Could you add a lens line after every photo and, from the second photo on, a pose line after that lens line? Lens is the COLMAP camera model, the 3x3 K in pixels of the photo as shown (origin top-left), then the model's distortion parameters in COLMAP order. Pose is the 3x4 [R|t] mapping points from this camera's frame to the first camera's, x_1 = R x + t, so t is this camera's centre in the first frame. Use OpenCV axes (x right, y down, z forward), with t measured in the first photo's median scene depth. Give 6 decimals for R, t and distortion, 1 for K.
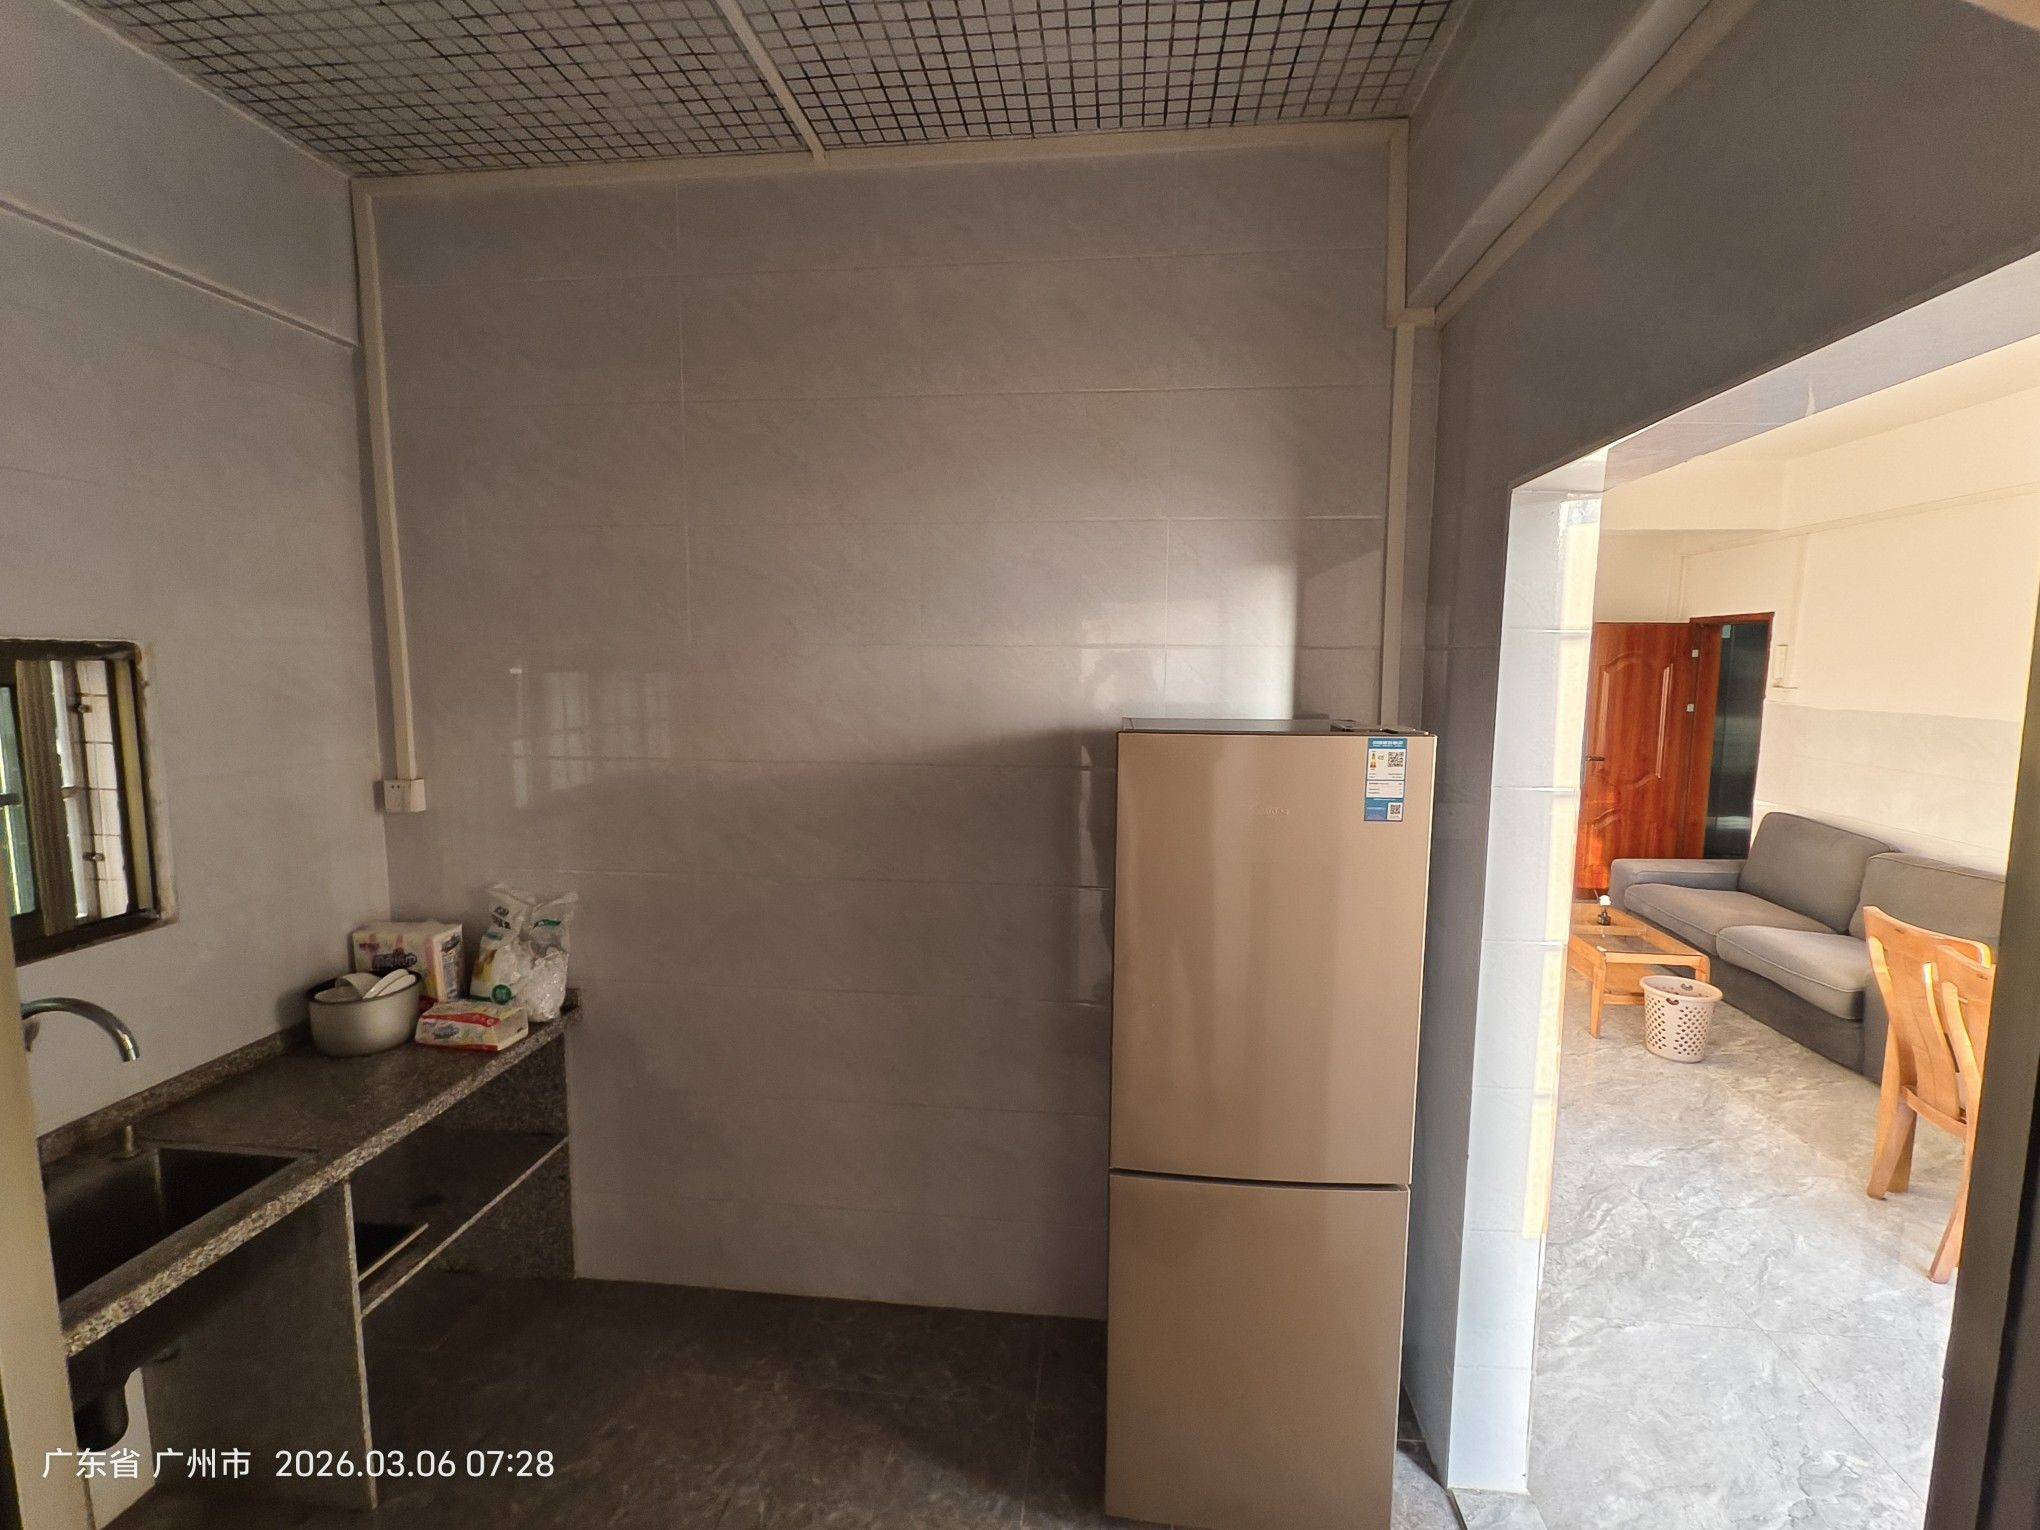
lens RADIAL K [[930.9, 0, 1024.1], [0, 930.9, 758.9], [0, 0, 1]] dist [-0.000292, -0.000777]
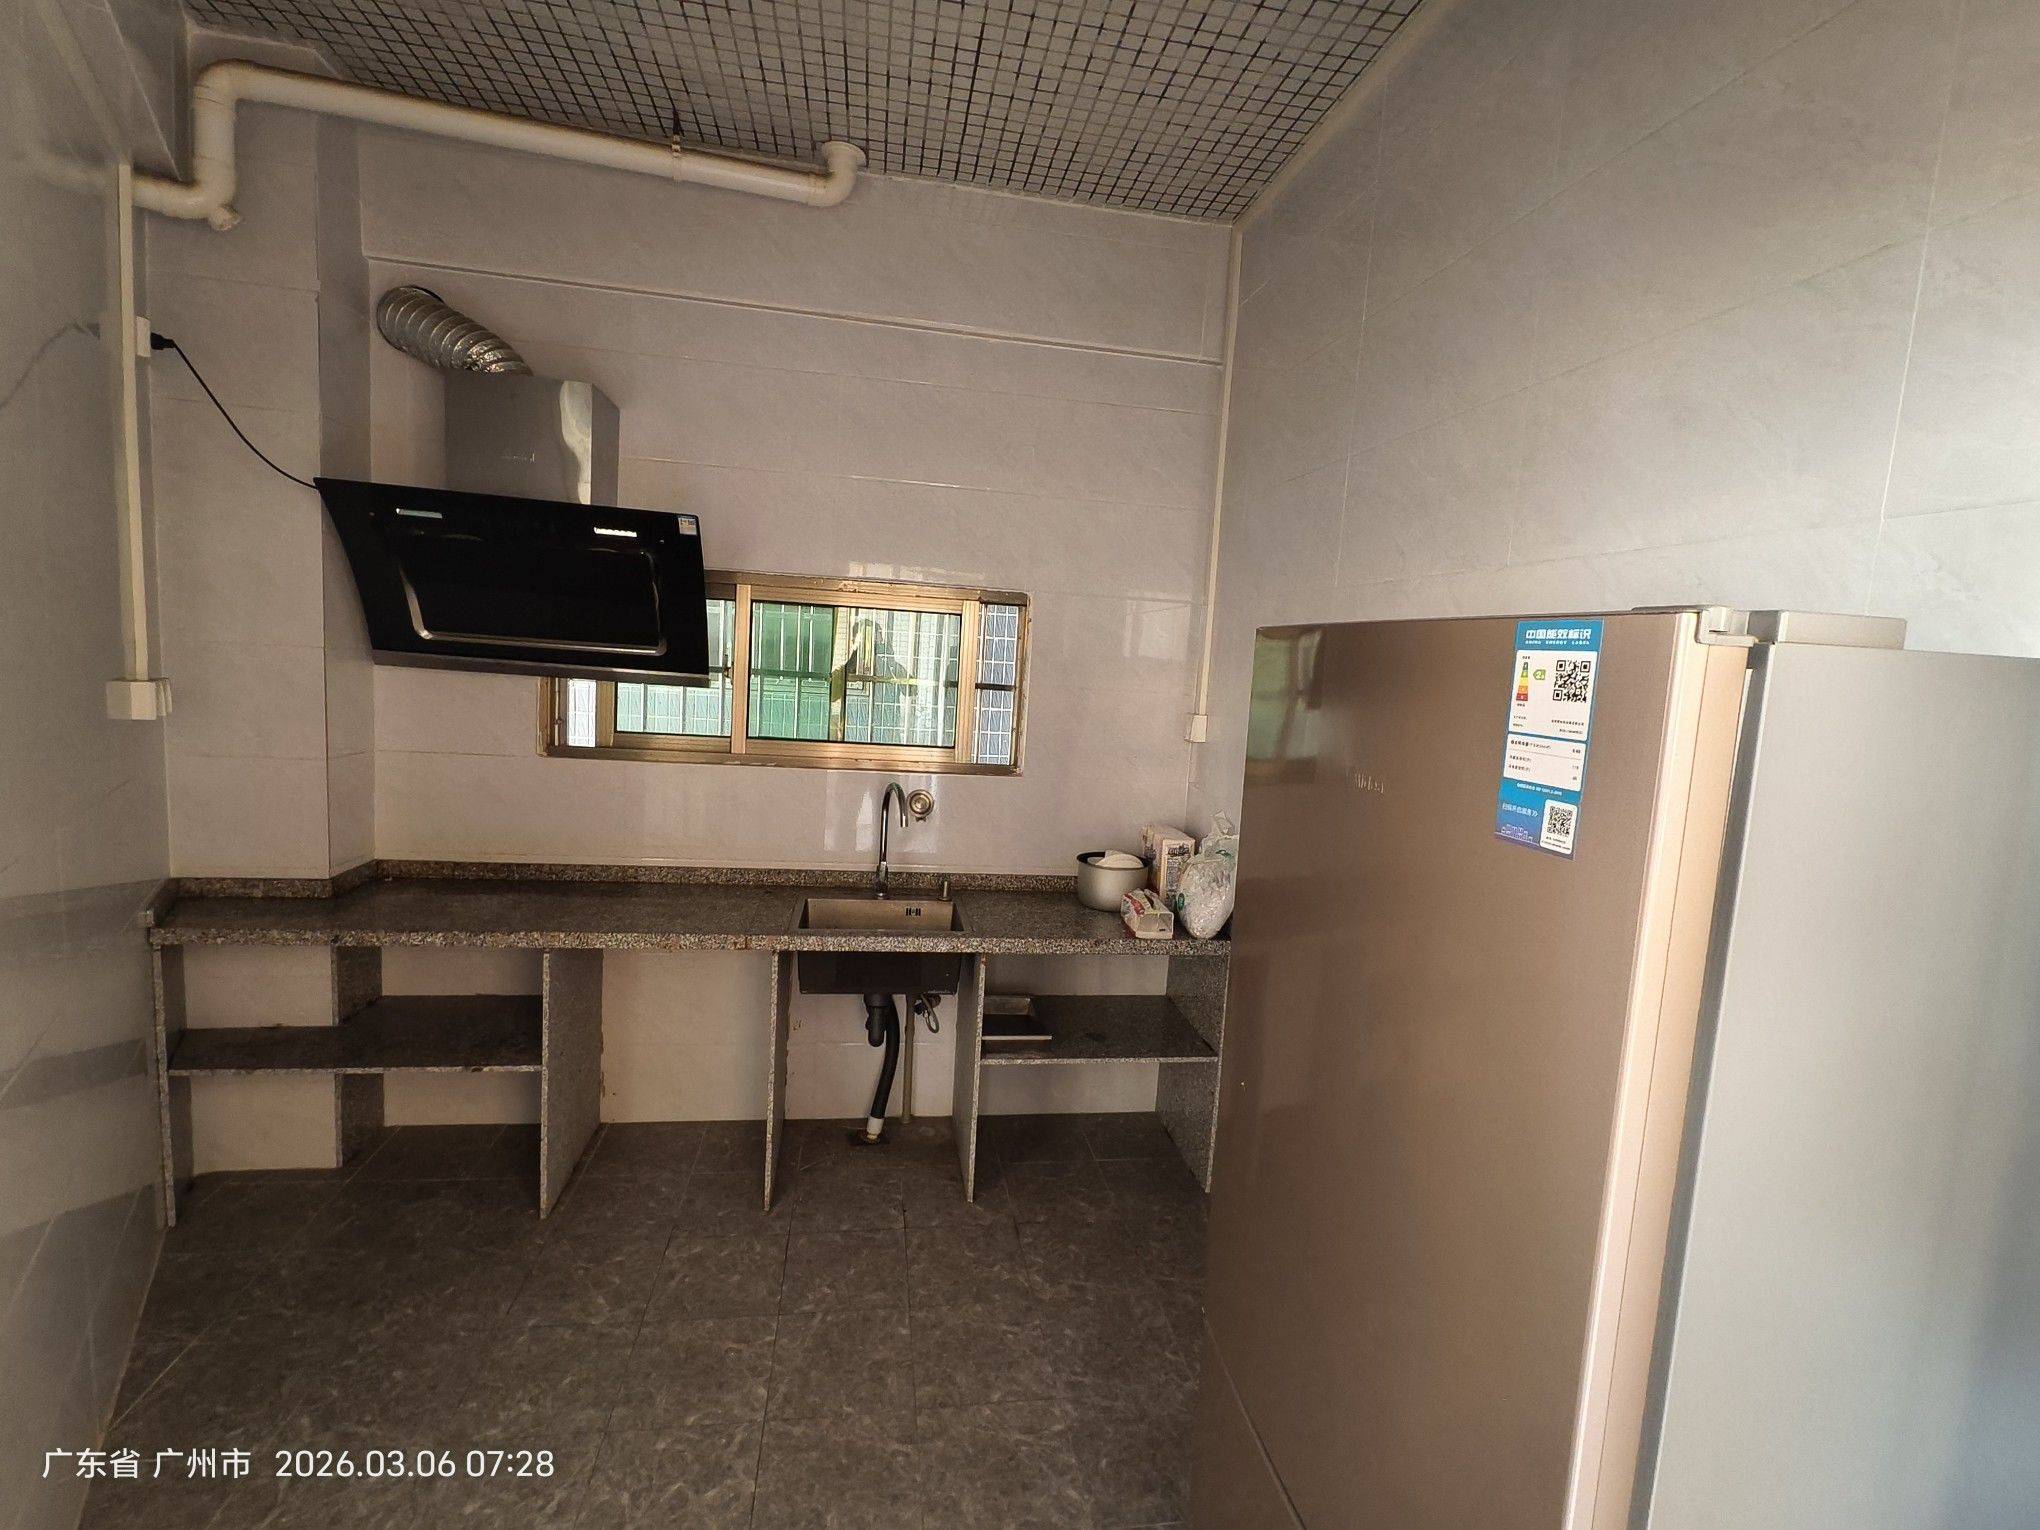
lens RADIAL K [[930.9, 0, 1024.1], [0, 930.9, 758.9], [0, 0, 1]] dist [-0.000292, -0.000777]
pose [[0.267578, 0.117862, -0.956300, 0.686127], [-0.162244, 0.983830, 0.075859, 0.037030], [0.949778, 0.134856, 0.282374, 0.700820]]
